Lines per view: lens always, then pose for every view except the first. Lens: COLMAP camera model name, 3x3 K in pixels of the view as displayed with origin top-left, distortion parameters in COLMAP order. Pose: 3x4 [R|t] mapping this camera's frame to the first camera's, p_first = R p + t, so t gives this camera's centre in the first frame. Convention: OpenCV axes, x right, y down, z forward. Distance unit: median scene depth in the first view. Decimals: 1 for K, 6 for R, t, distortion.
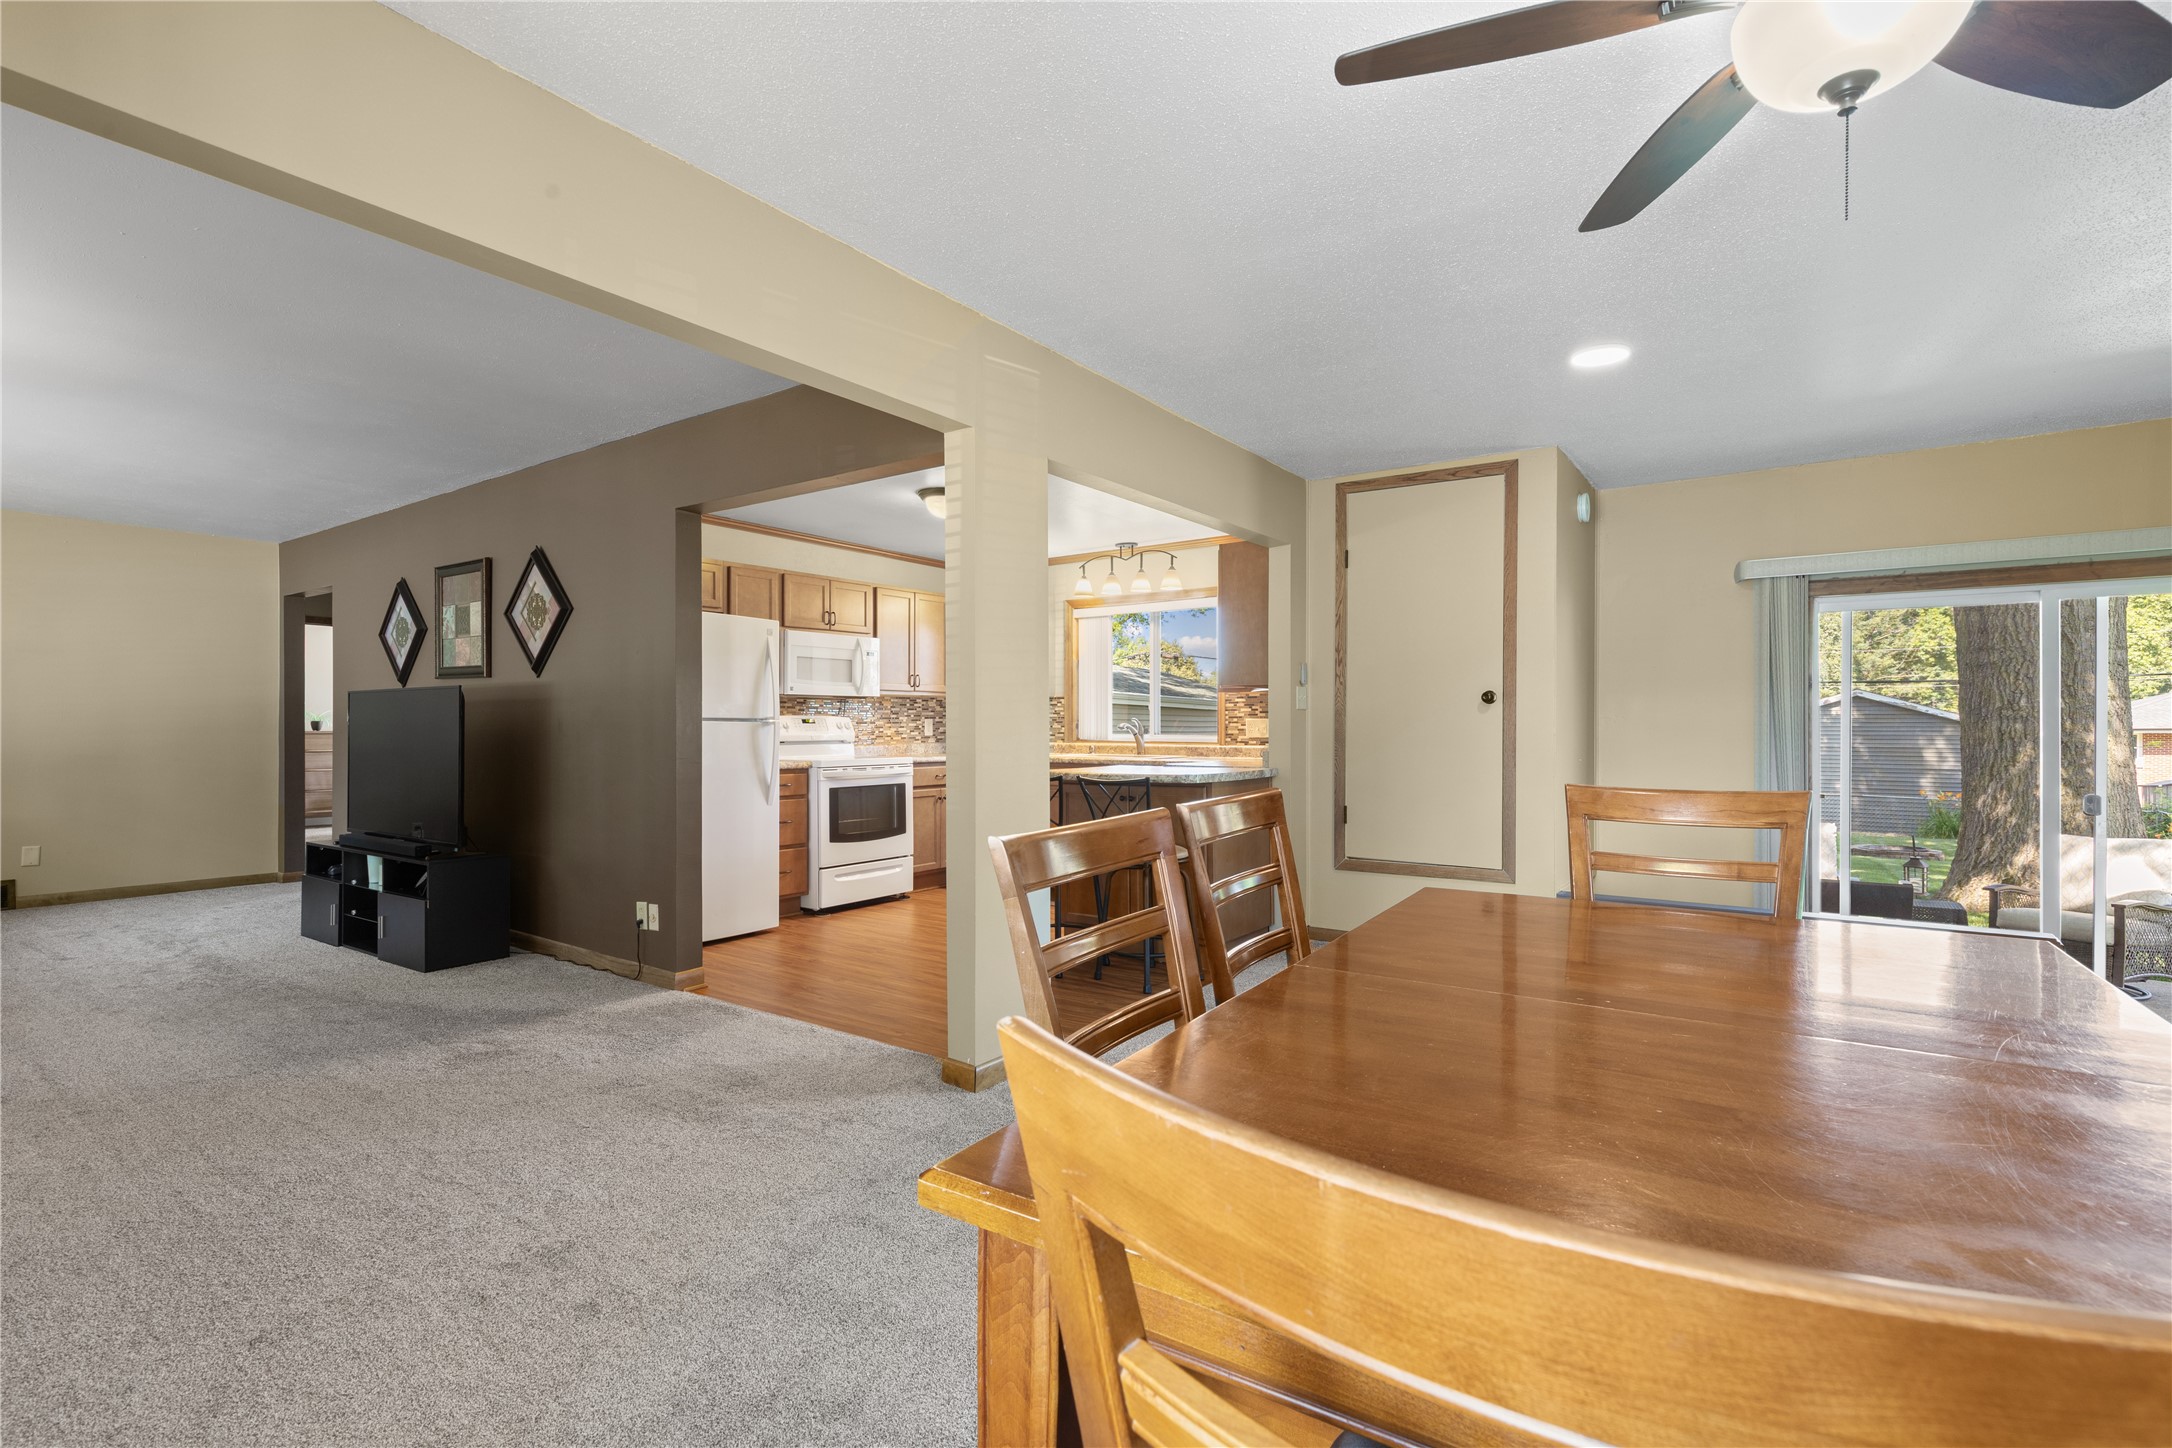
lens RADIAL K [[971.6, 0, 1097.1], [0, 971.6, 729.1], [0, 0, 1]] dist [0.006608, -0.001854]
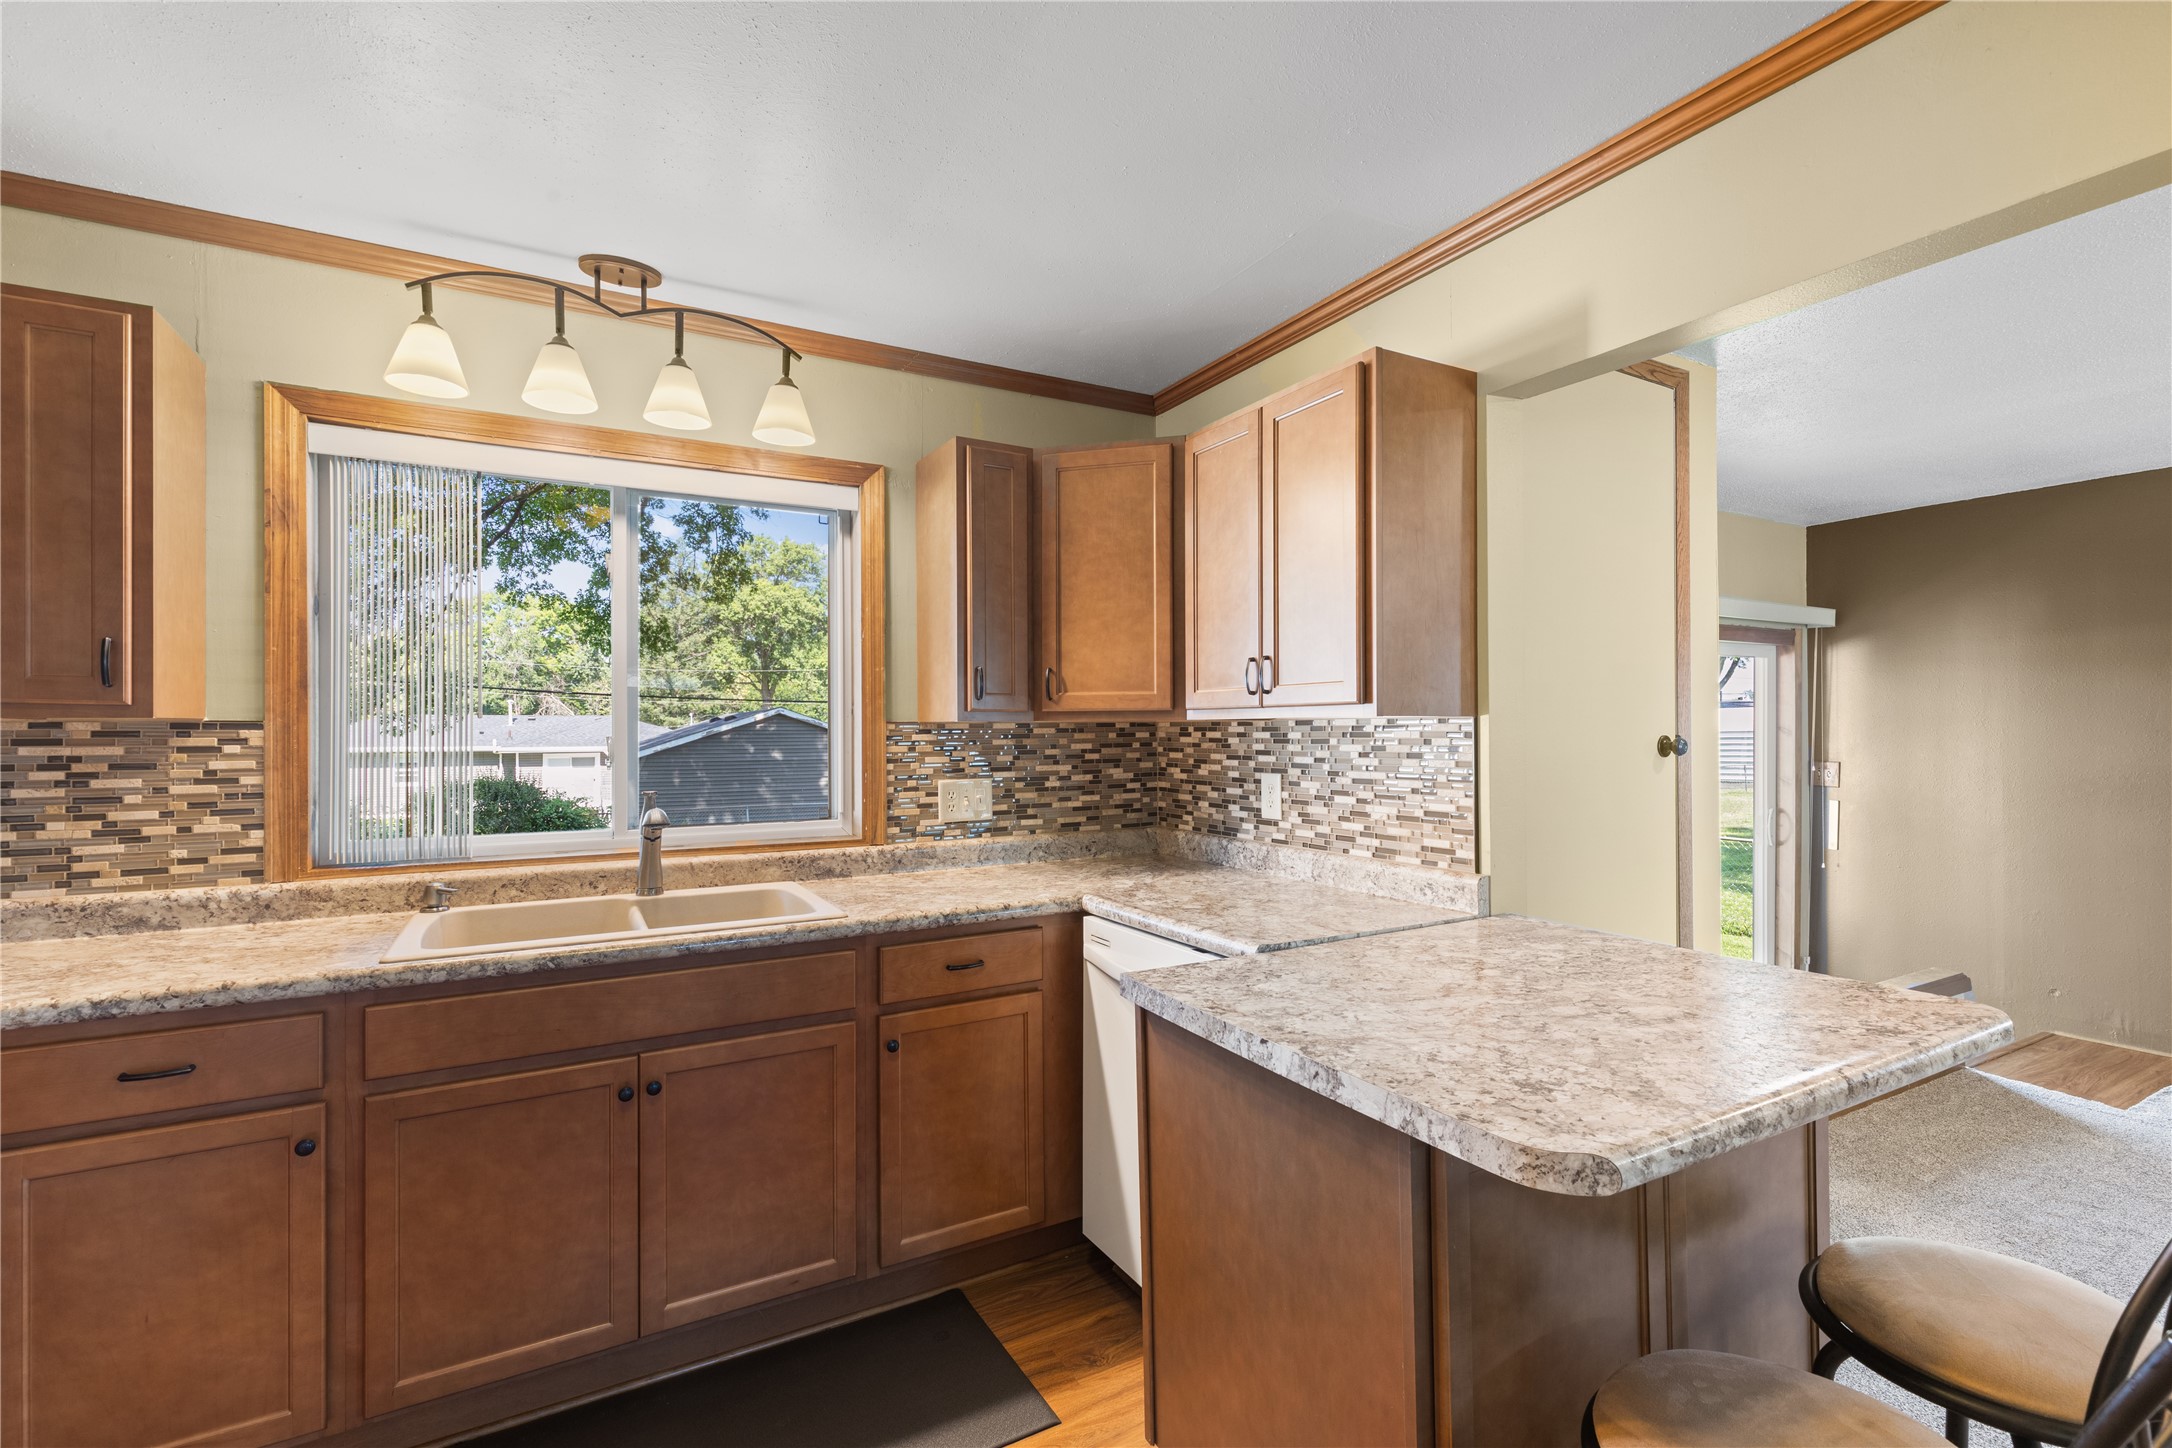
lens RADIAL K [[971.6, 0, 1102.9], [0, 971.6, 728.0], [0, 0, 1]] dist [0.006608, -0.001854]
pose [[0.427208, 0.000579, 0.904153, -0.216109], [0.009373, 0.999943, -0.005068, -0.031944], [-0.904105, 0.010639, 0.427178, 0.761438]]
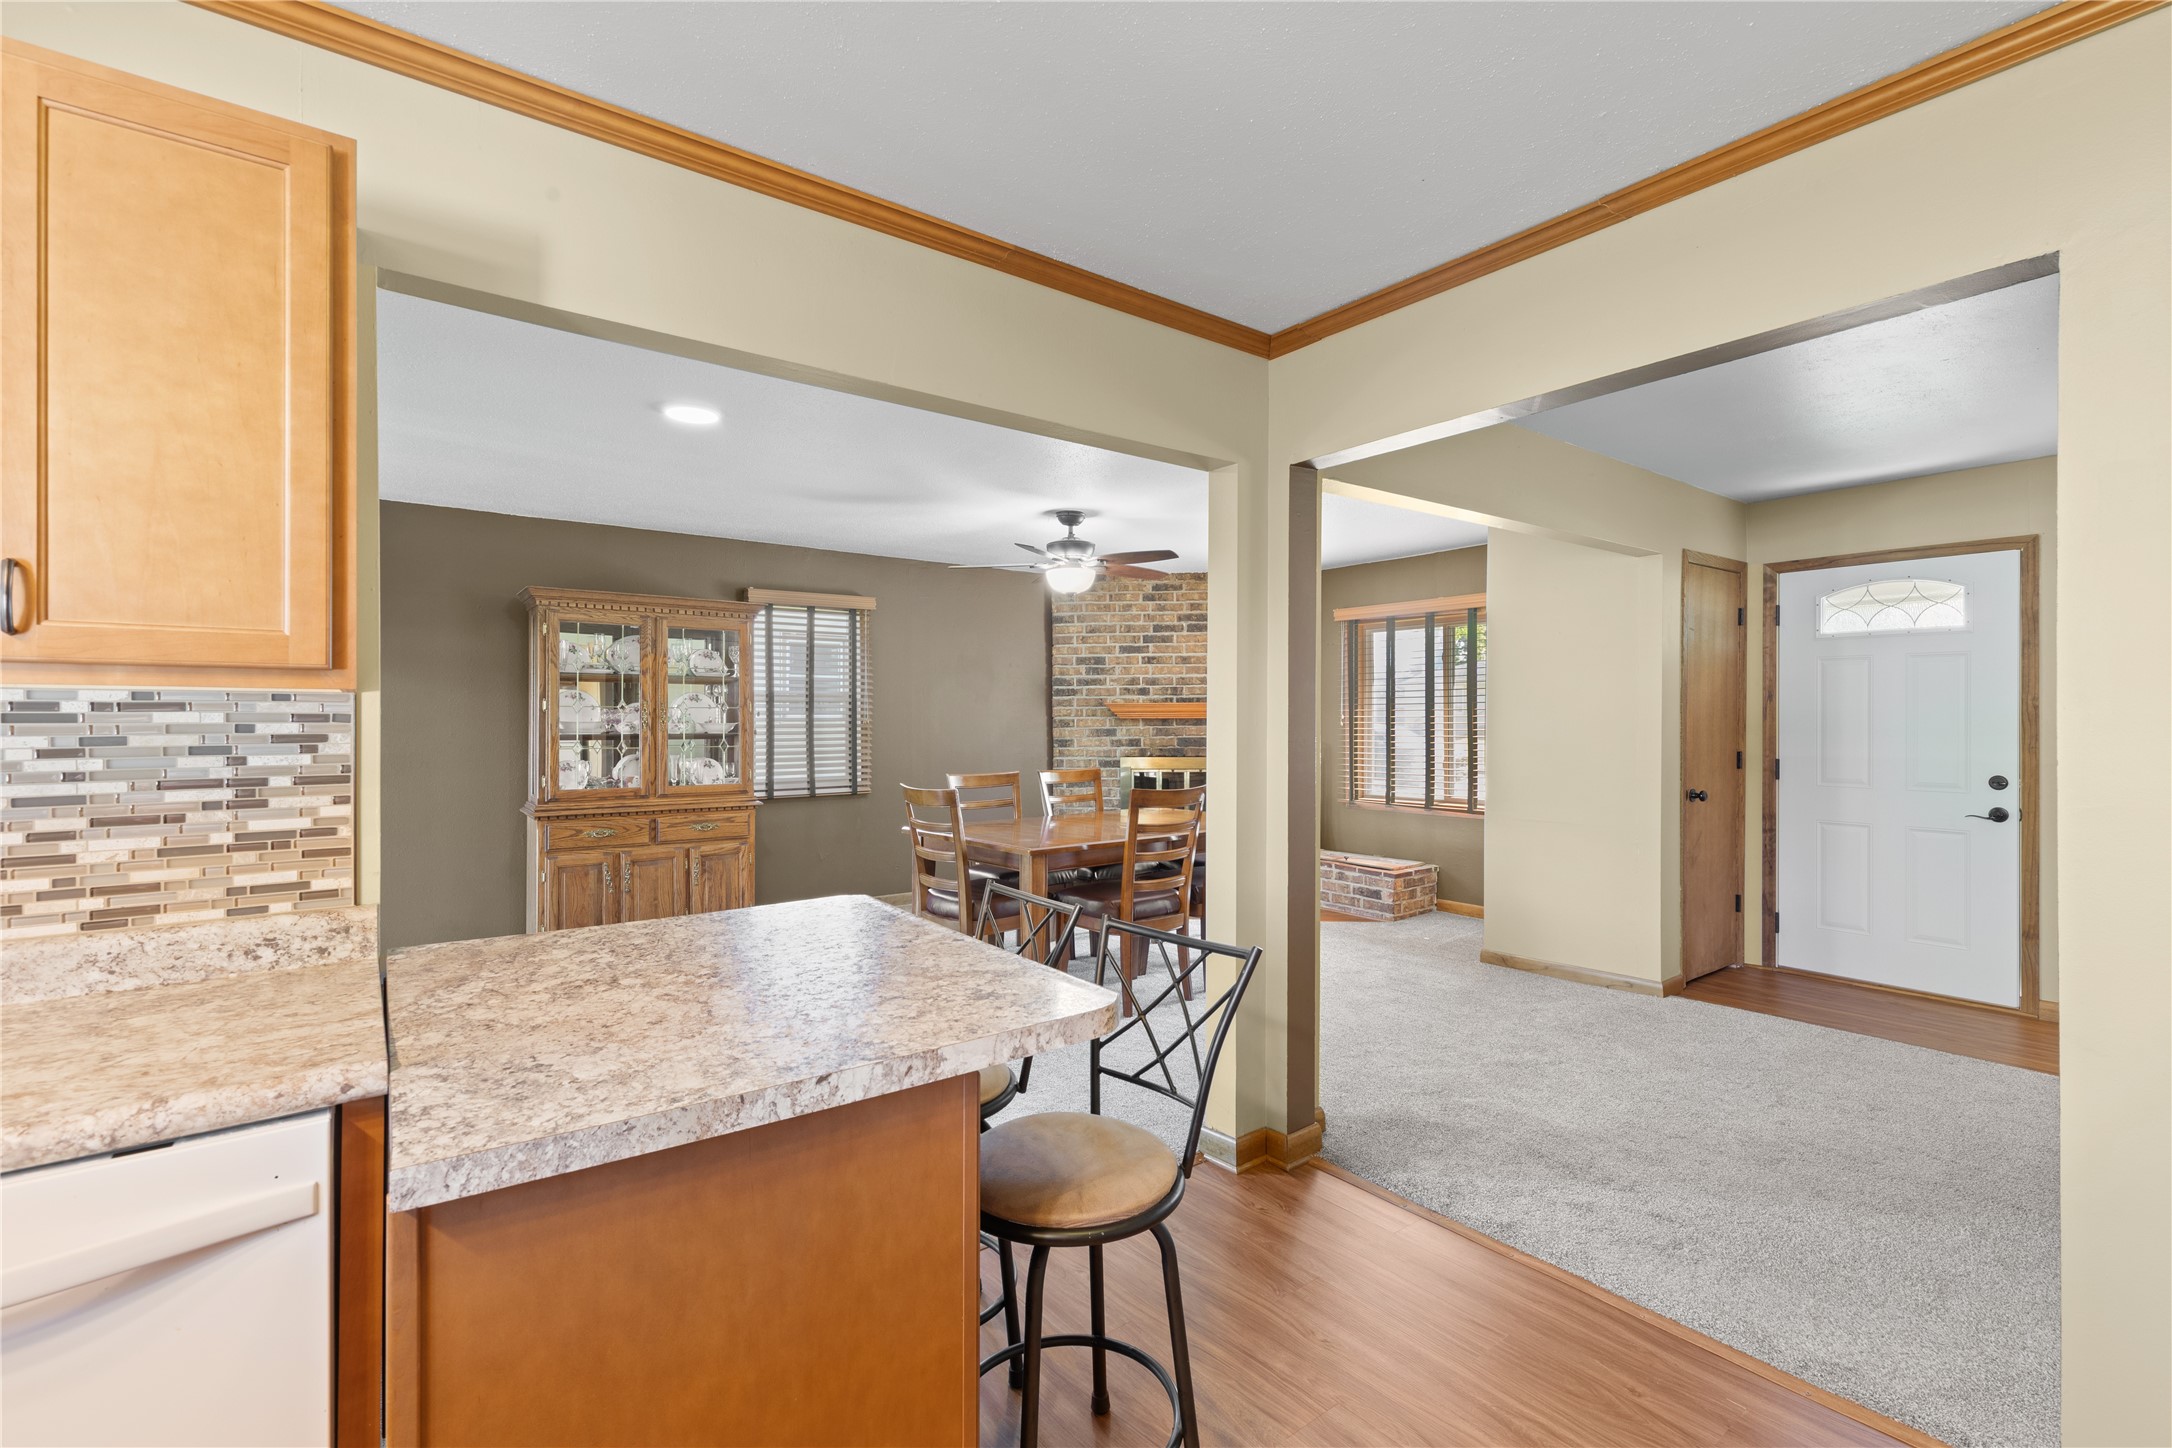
lens RADIAL K [[971.6, 0, 1108.7], [0, 971.6, 721.5], [0, 0, 1]] dist [0.006608, -0.001854]
pose [[-0.954487, -0.000721, 0.298252, -0.115367], [0.002226, 0.999952, 0.009540, -0.031102], [-0.298244, 0.009769, -0.954440, 0.967143]]
